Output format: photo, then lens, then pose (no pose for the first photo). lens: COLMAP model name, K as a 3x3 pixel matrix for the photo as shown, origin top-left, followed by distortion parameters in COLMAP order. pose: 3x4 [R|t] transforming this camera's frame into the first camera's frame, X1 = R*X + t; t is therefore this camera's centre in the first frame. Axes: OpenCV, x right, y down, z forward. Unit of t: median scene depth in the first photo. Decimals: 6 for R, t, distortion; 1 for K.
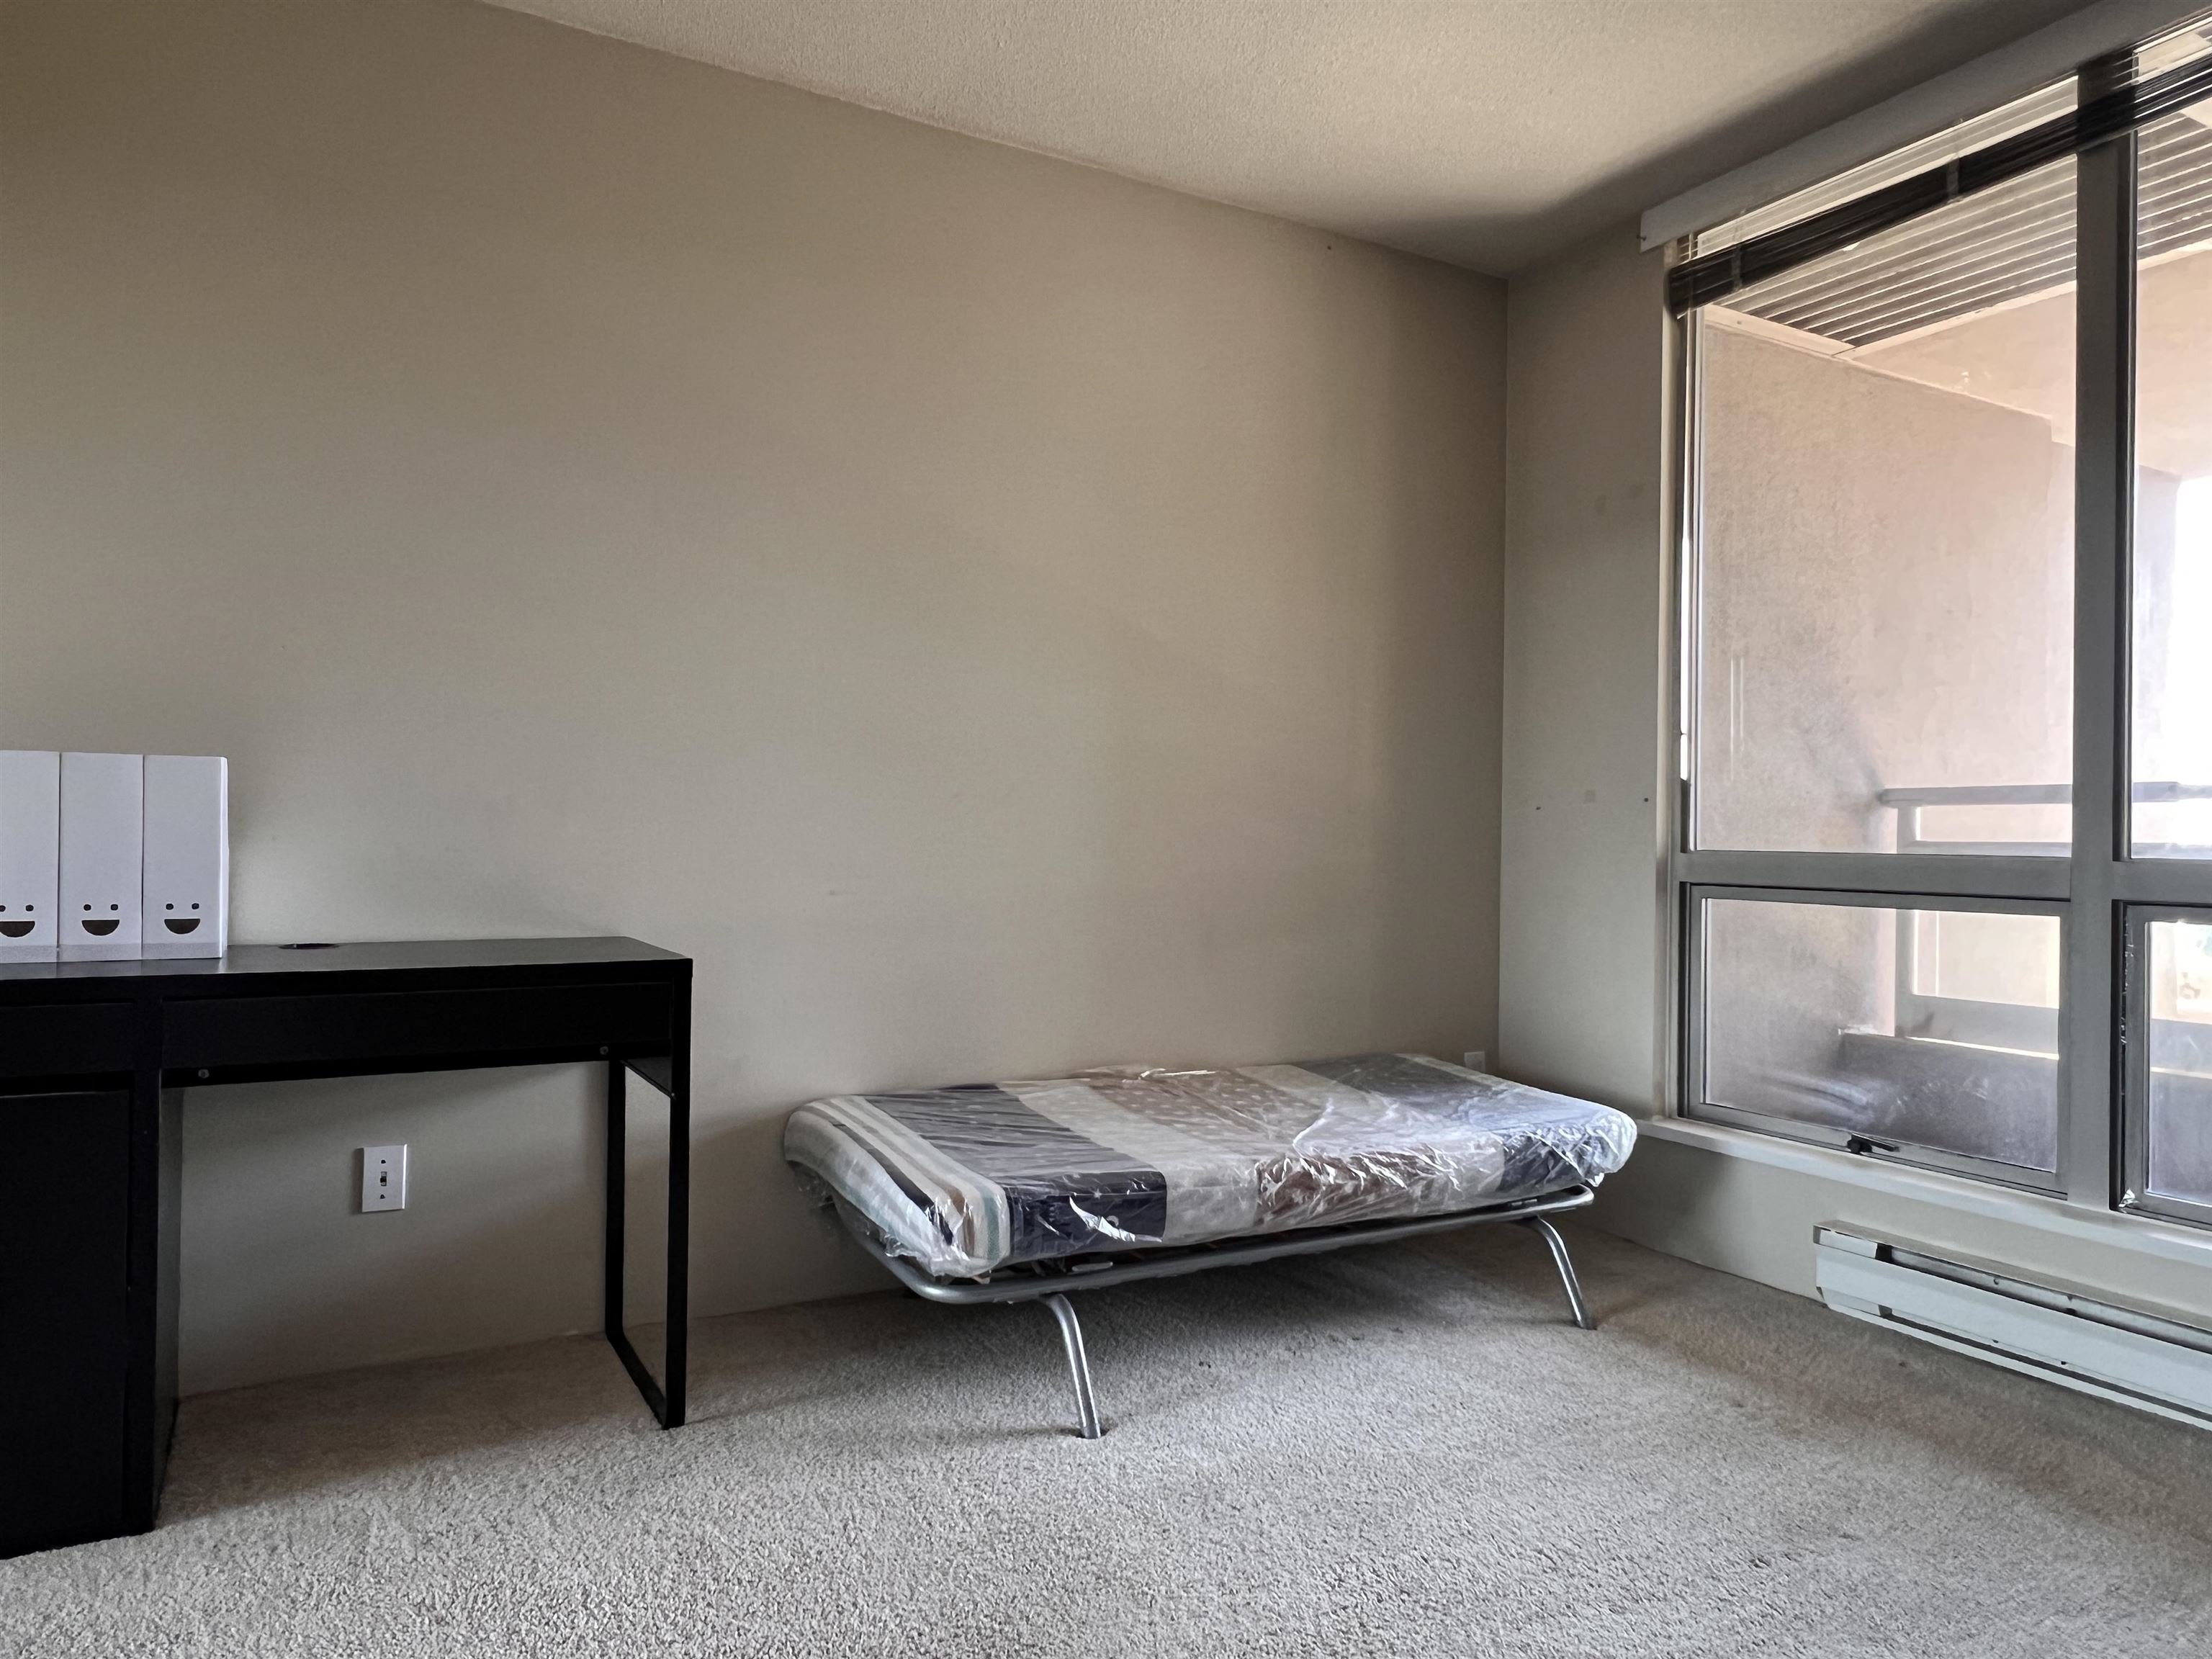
lens RADIAL K [[1495.6, 0, 1099.6], [0, 1495.6, 829.5], [0, 0, 1]] dist [-0.012944, -0.001427]
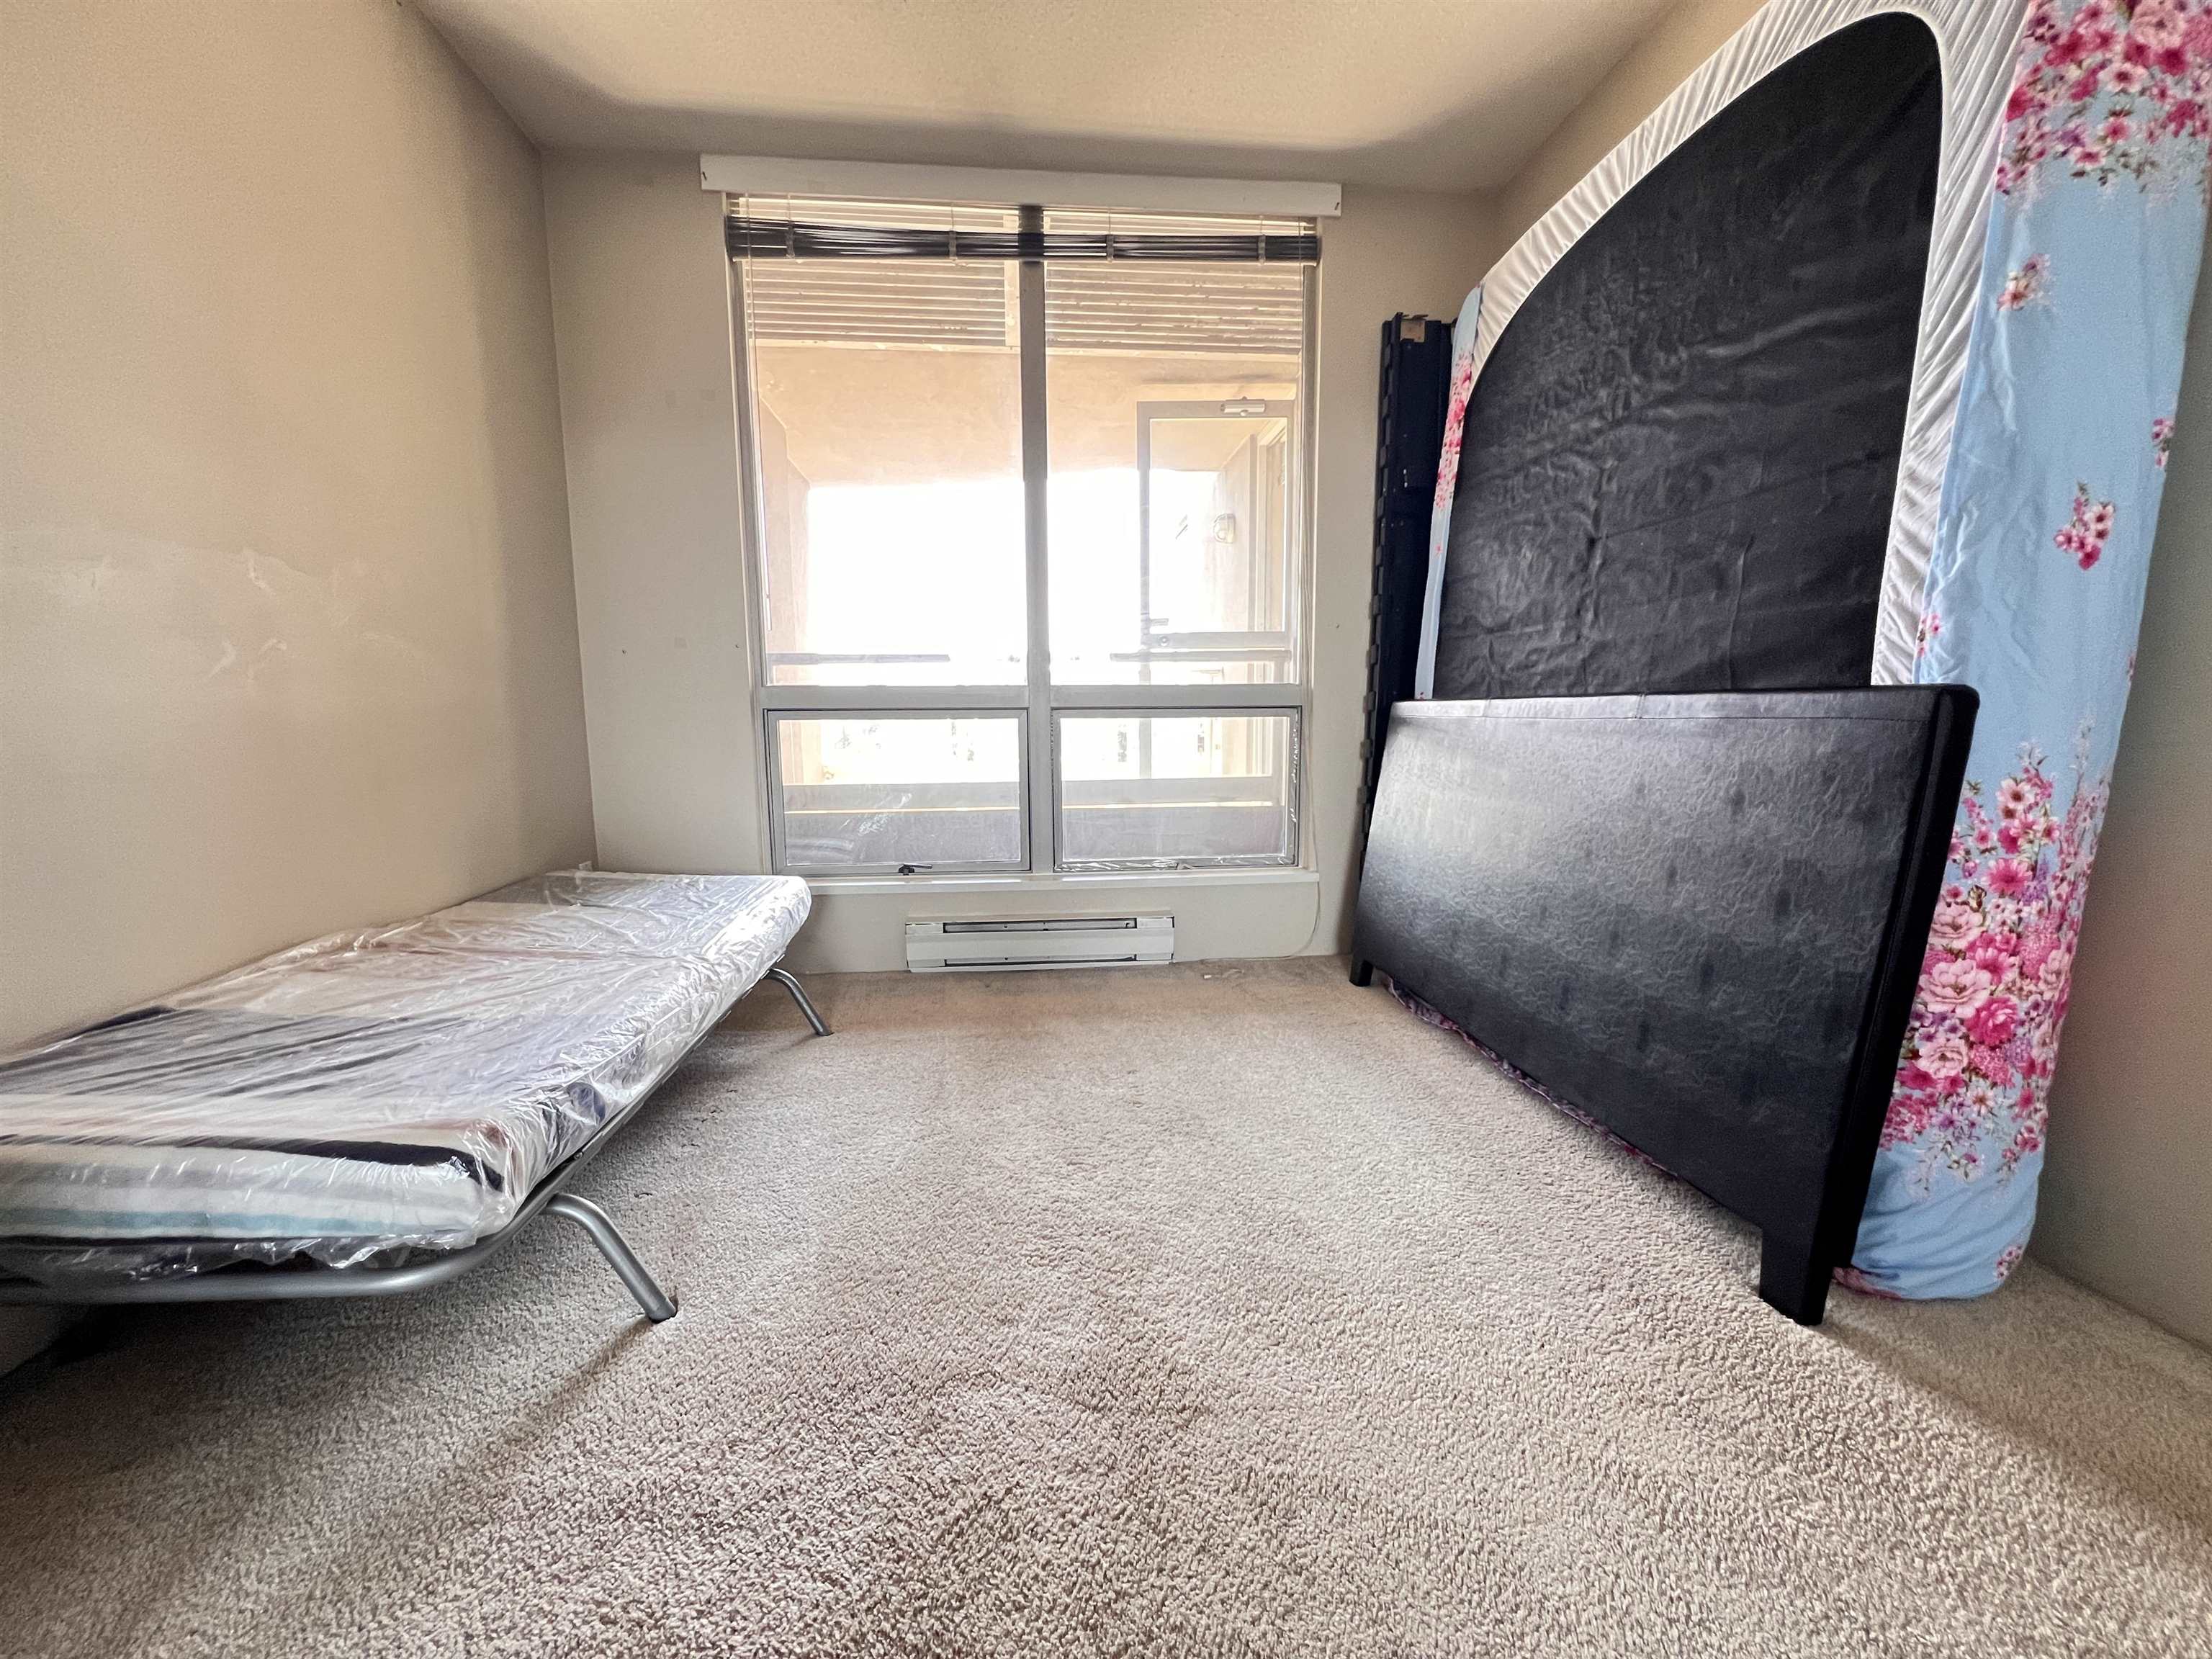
lens RADIAL K [[885.3, 0, 1101.7], [0, 885.3, 830.1], [0, 0, 1]] dist [-0.000800, -0.000099]
pose [[0.388869, -0.136019, 0.911197, -0.301536], [0.003639, 0.989260, 0.146119, 0.034675], [-0.921286, -0.053505, 0.385187, 0.488218]]
